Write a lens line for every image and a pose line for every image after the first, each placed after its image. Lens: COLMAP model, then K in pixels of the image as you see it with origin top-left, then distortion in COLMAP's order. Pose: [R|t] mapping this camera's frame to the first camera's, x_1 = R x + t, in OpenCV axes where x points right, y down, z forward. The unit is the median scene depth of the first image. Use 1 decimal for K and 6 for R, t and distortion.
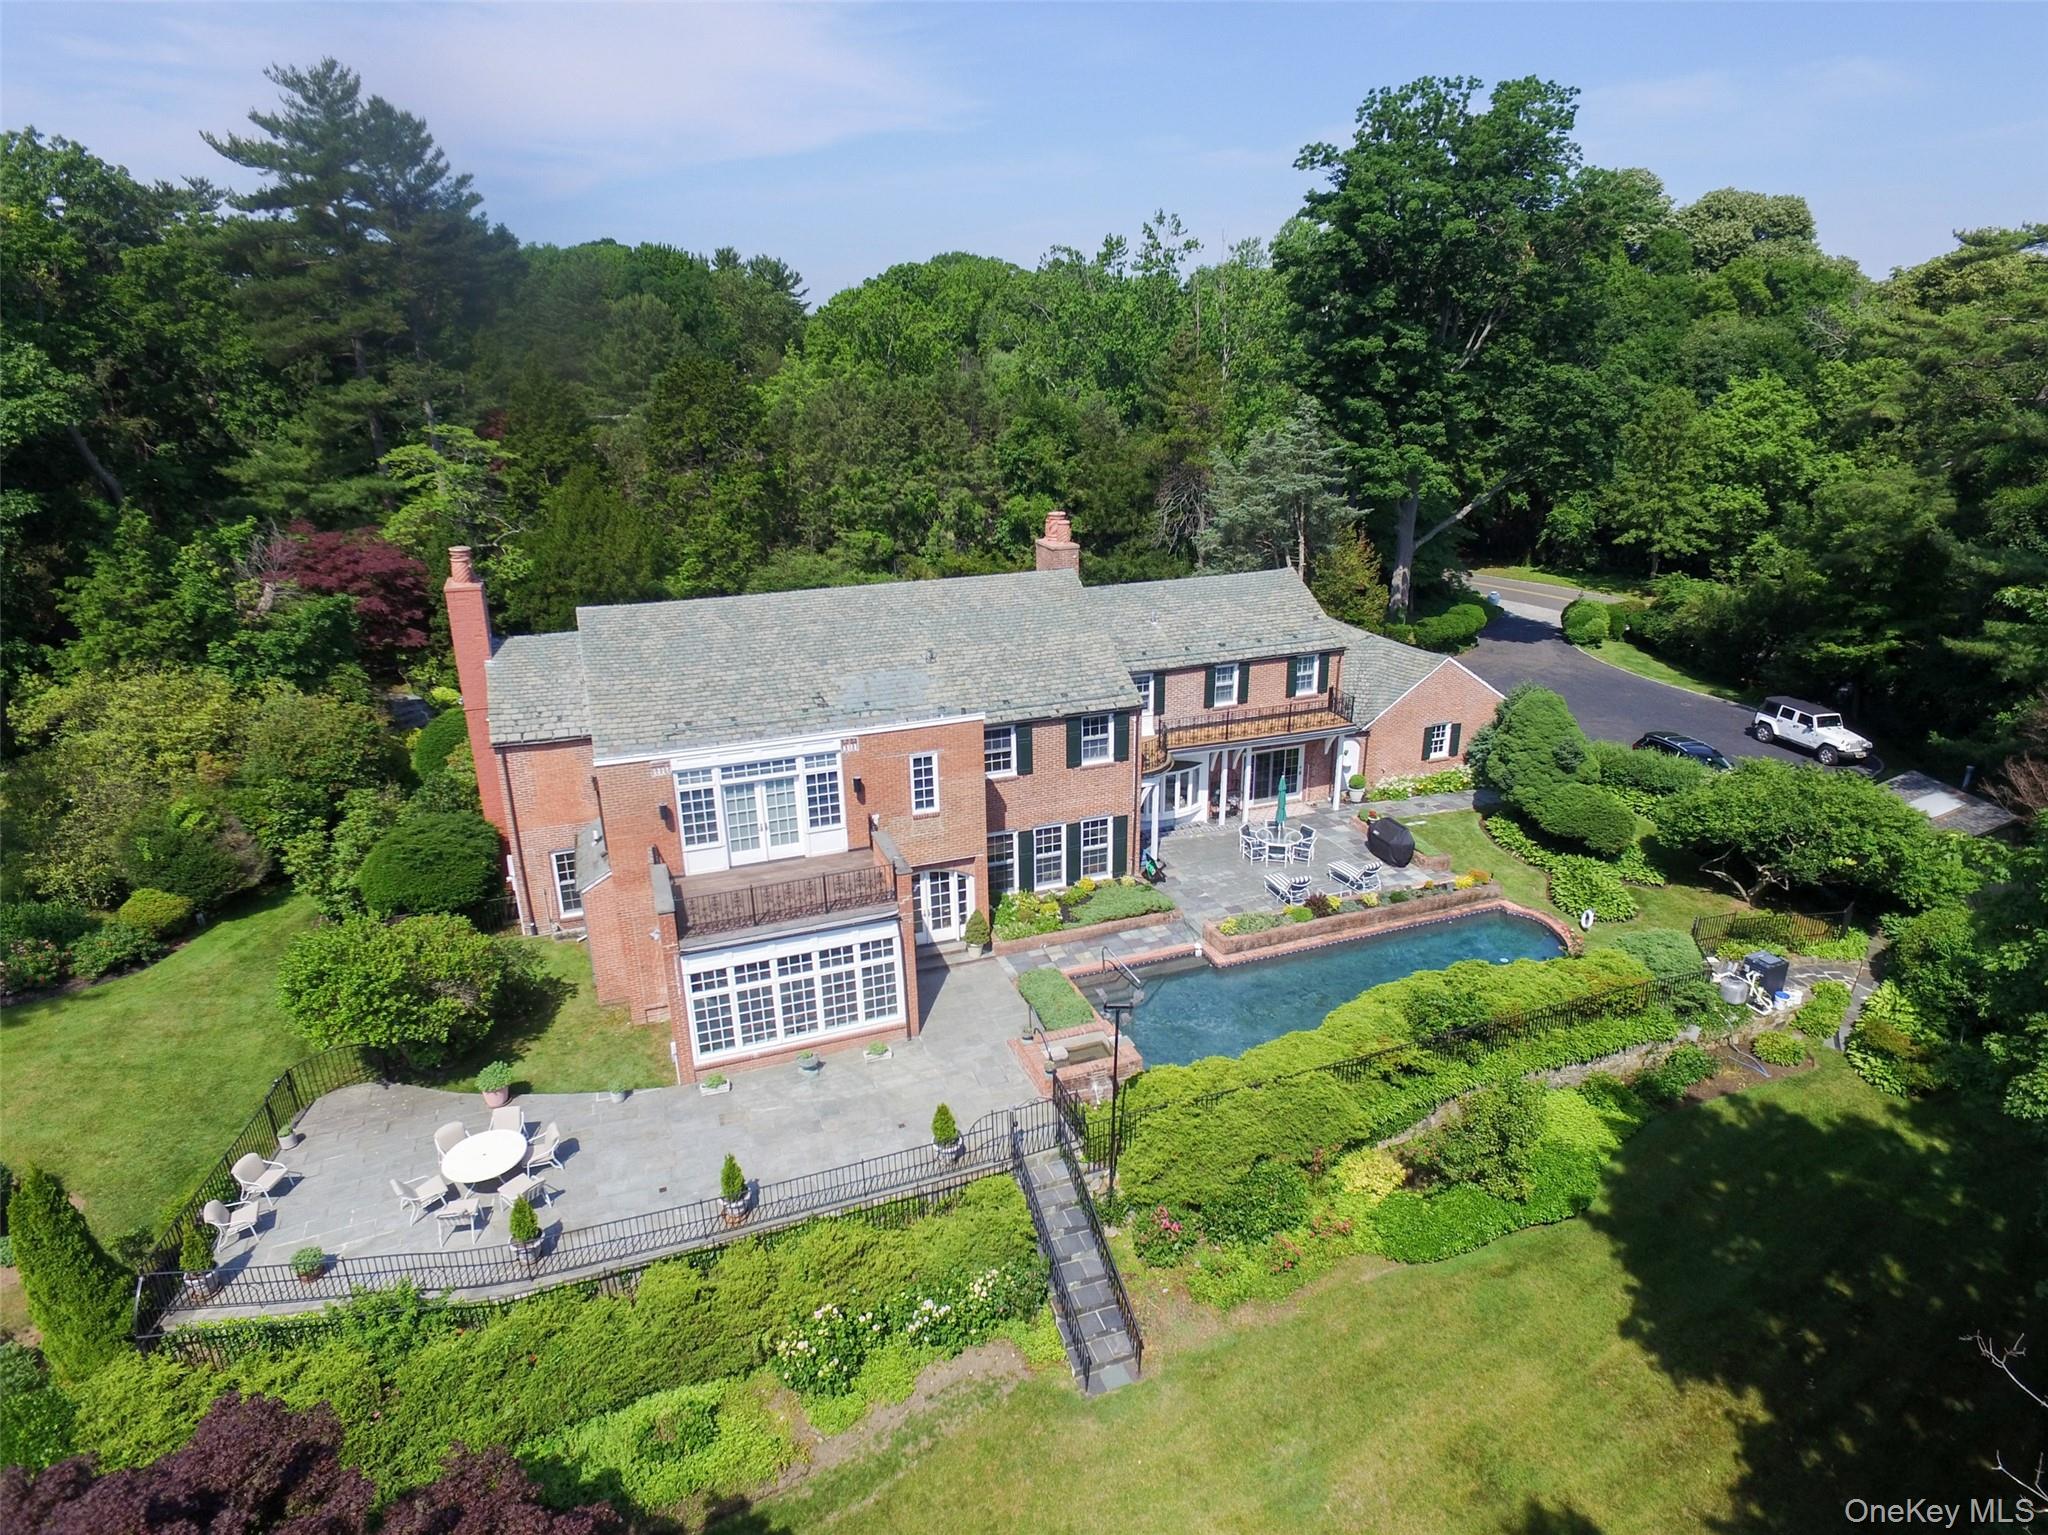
lens RADIAL K [[1204.9, 0, 1071.6], [0, 1204.9, 826.1], [0, 0, 1]] dist [0.005997, 0.002059]
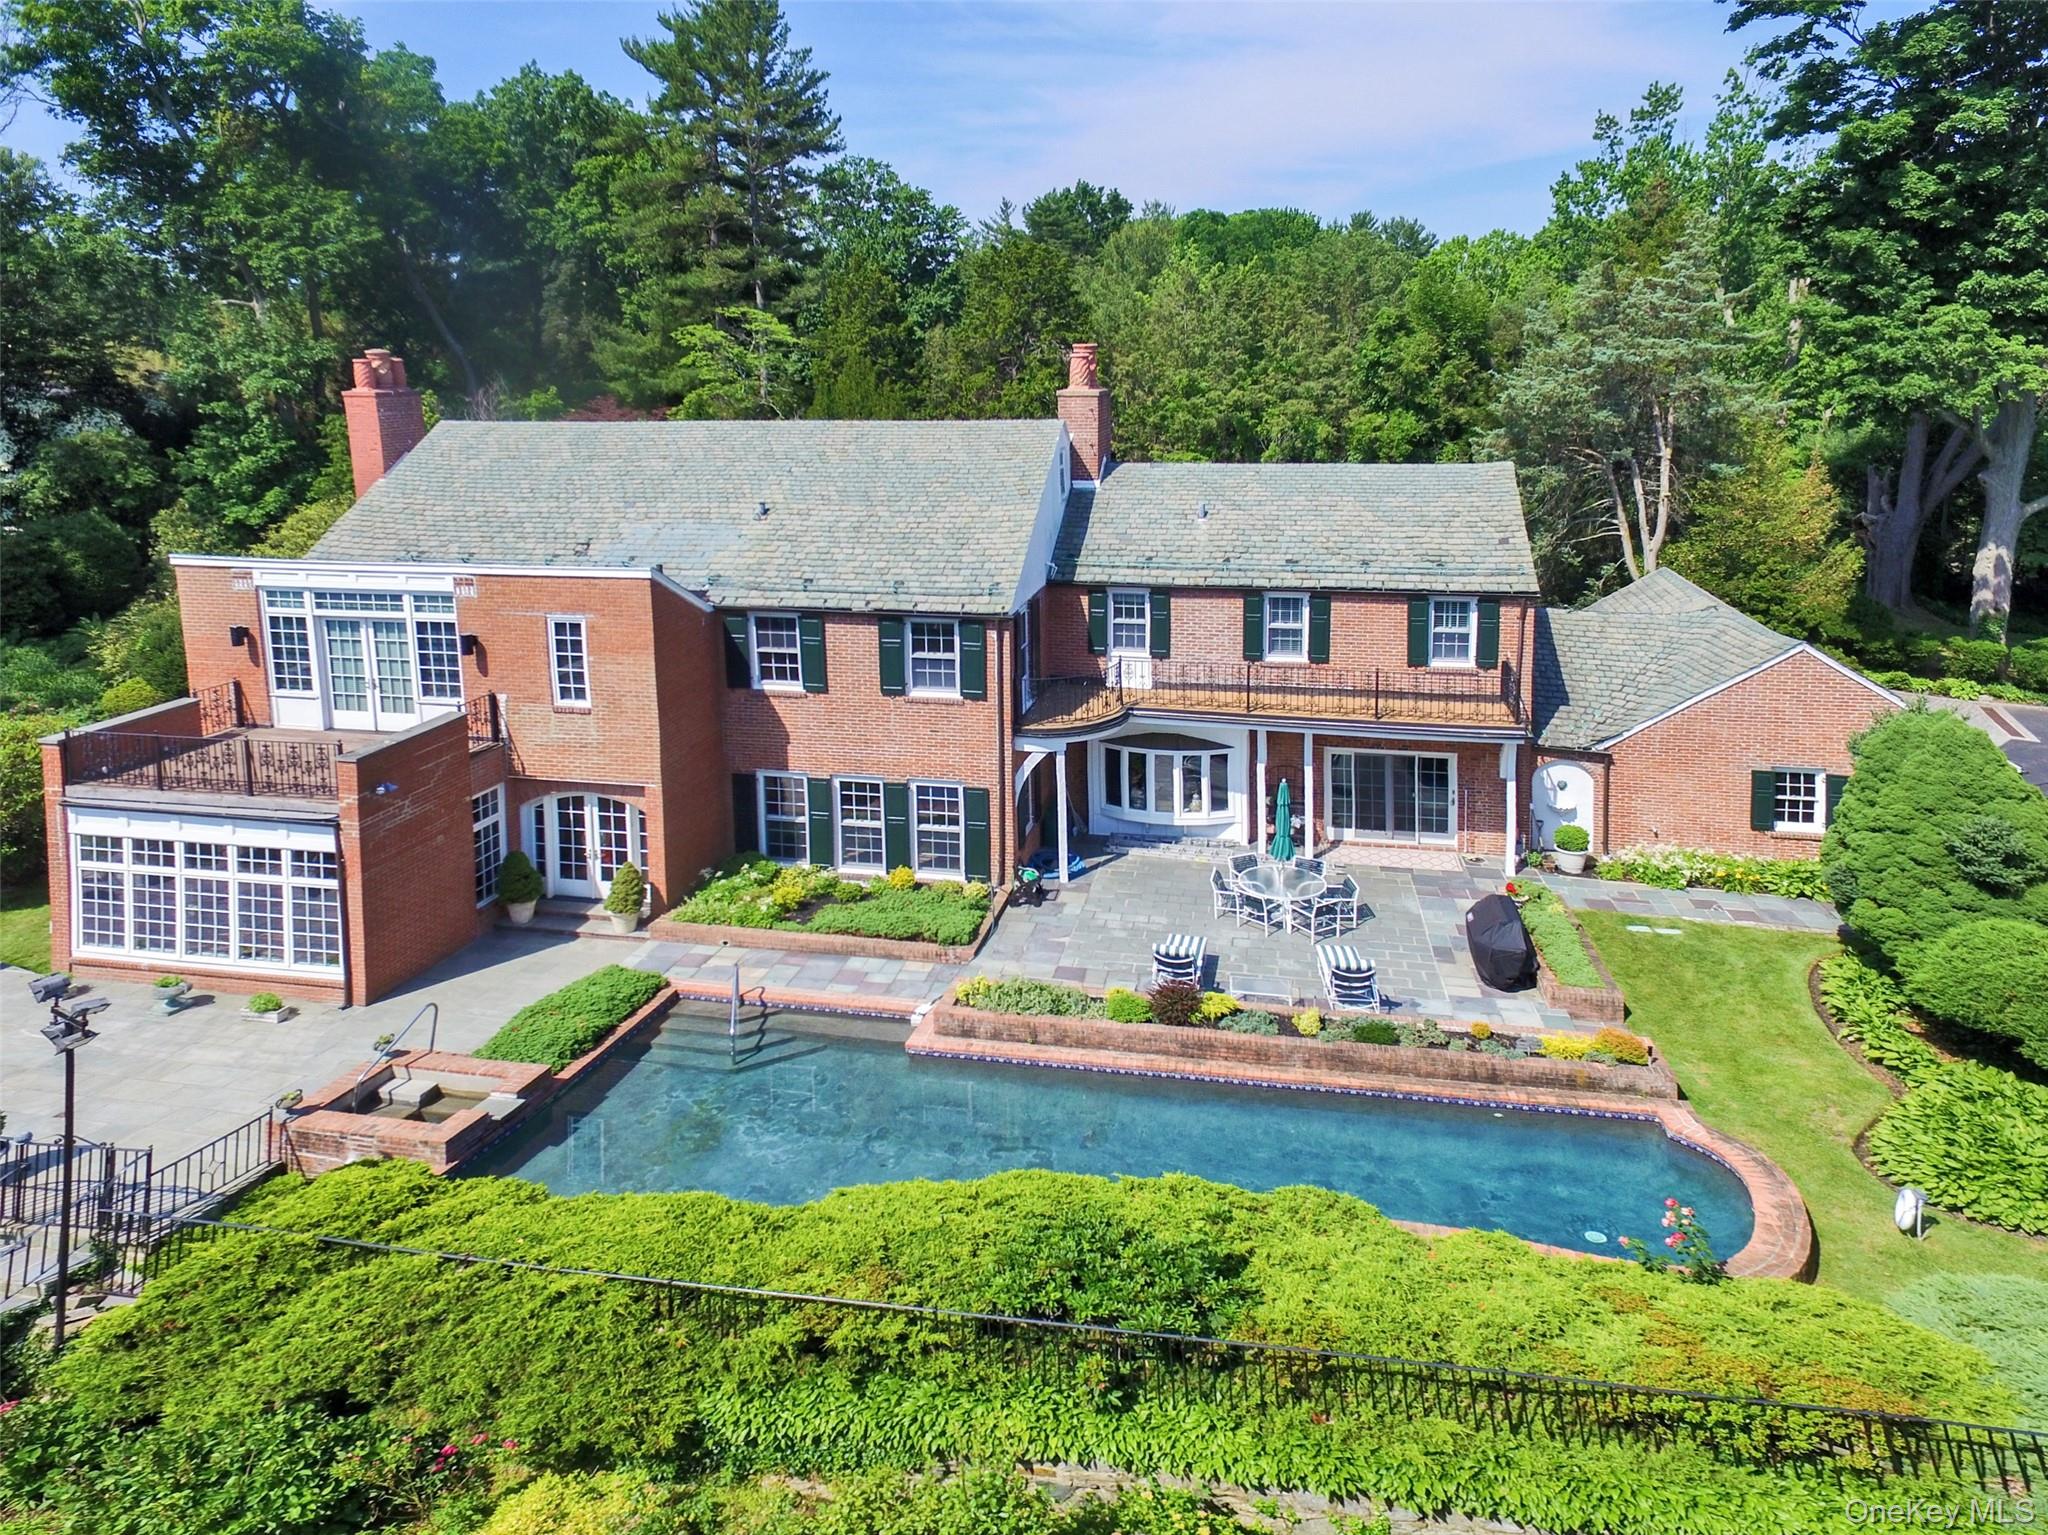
lens RADIAL K [[1204.9, 0, 1071.6], [0, 1204.9, 826.1], [0, 0, 1]] dist [0.005997, 0.002059]
pose [[0.839728, 0.193918, -0.507201, 0.488153], [-0.200112, 0.978832, 0.042928, -0.030911], [0.504790, 0.065449, 0.860758, 0.566525]]
